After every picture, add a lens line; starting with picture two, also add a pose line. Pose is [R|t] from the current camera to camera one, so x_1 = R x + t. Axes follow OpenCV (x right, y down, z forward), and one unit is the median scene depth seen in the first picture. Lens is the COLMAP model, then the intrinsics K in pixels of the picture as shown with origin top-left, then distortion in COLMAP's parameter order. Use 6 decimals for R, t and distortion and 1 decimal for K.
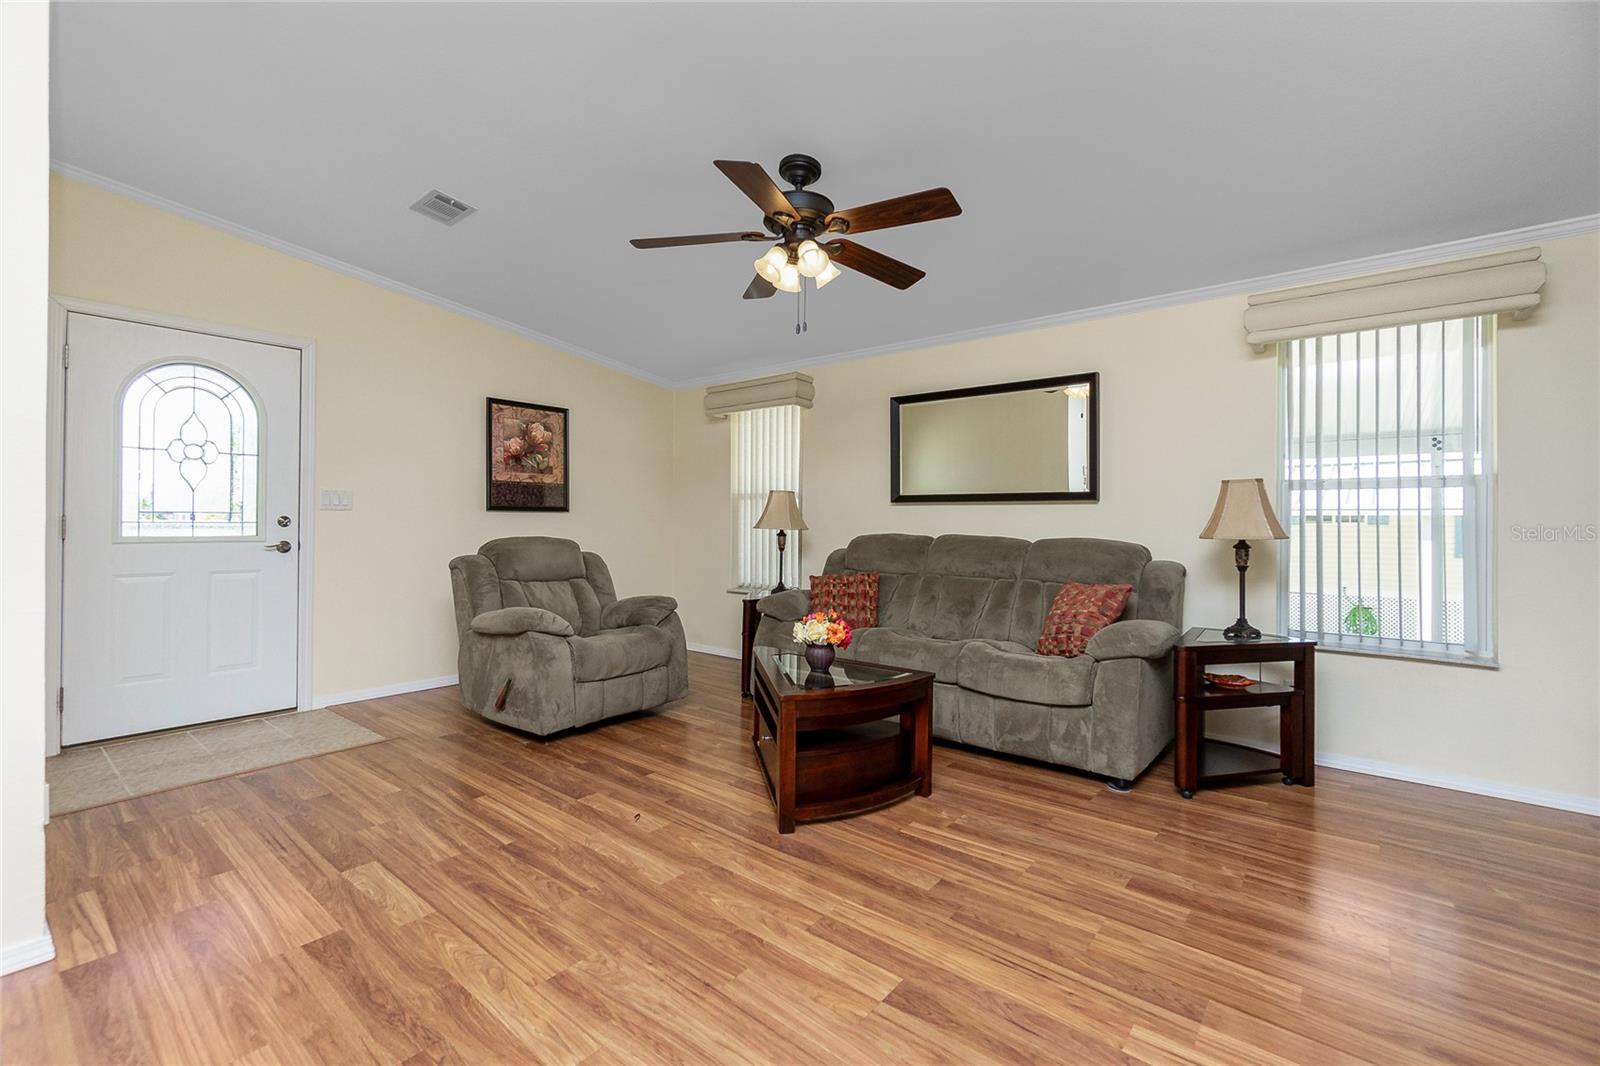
lens RADIAL K [[711.3, 0, 799.9], [0, 711.3, 518.3], [0, 0, 1]] dist [-0.003956, 0.001308]
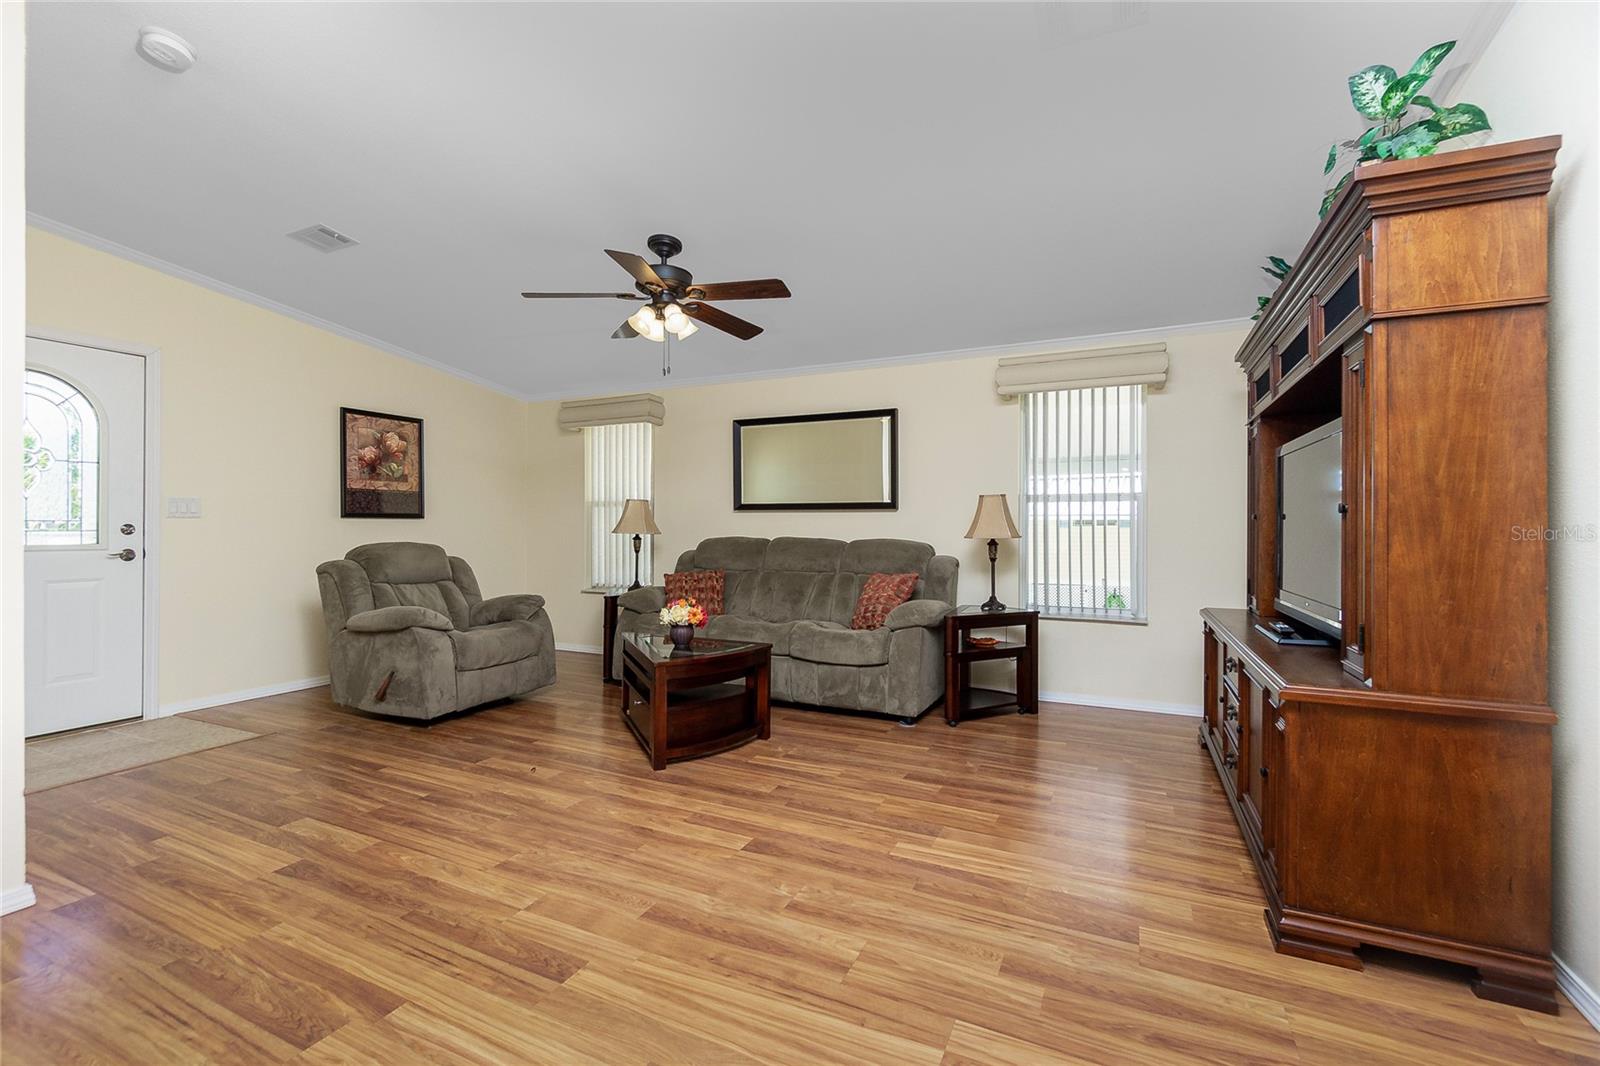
lens RADIAL K [[711.3, 0, 809.4], [0, 711.3, 531.1], [0, 0, 1]] dist [-0.003956, 0.001308]
pose [[0.970127, -0.006209, 0.242517, -0.051663], [0.003352, 0.999920, 0.012194, -0.002313], [-0.242573, -0.011016, 0.970070, -0.242168]]
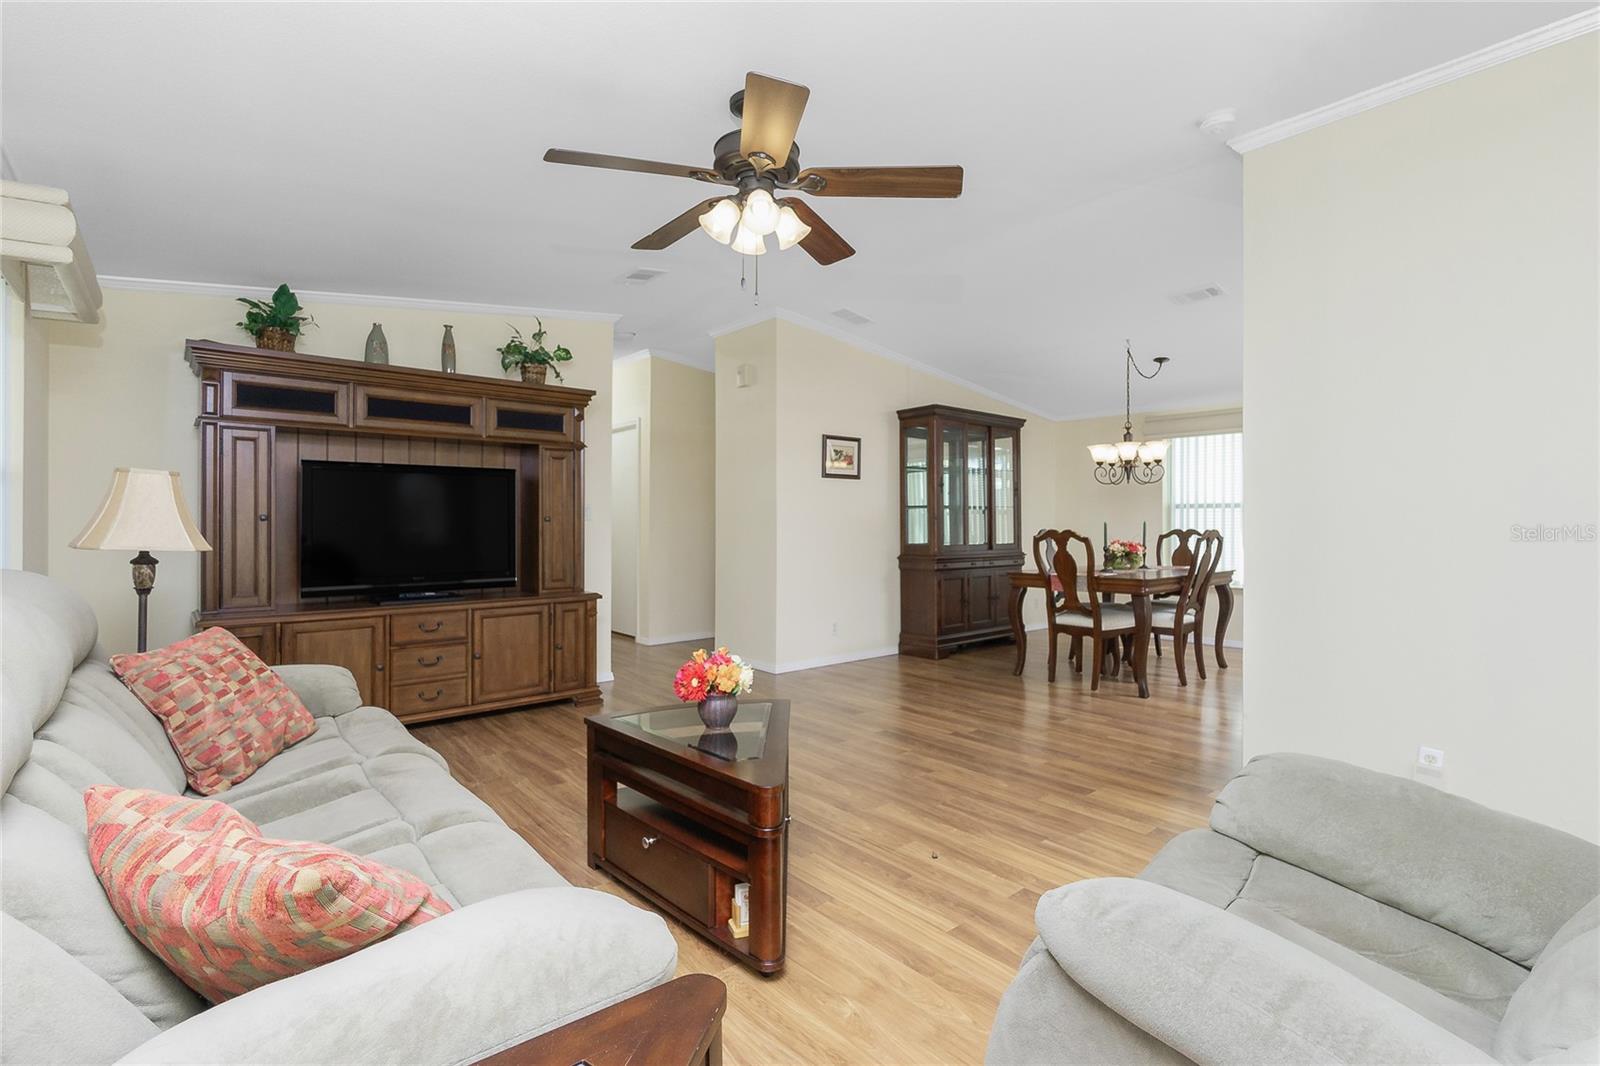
lens RADIAL K [[744.3, 0, 792.6], [0, 744.3, 527.4], [0, 0, 1]] dist [-0.001322, -0.000025]
pose [[-0.983030, -0.012382, 0.183027, -0.180860], [-0.012837, 0.999917, -0.001304, -0.003018], [-0.182996, -0.003631, -0.983107, 1.636481]]
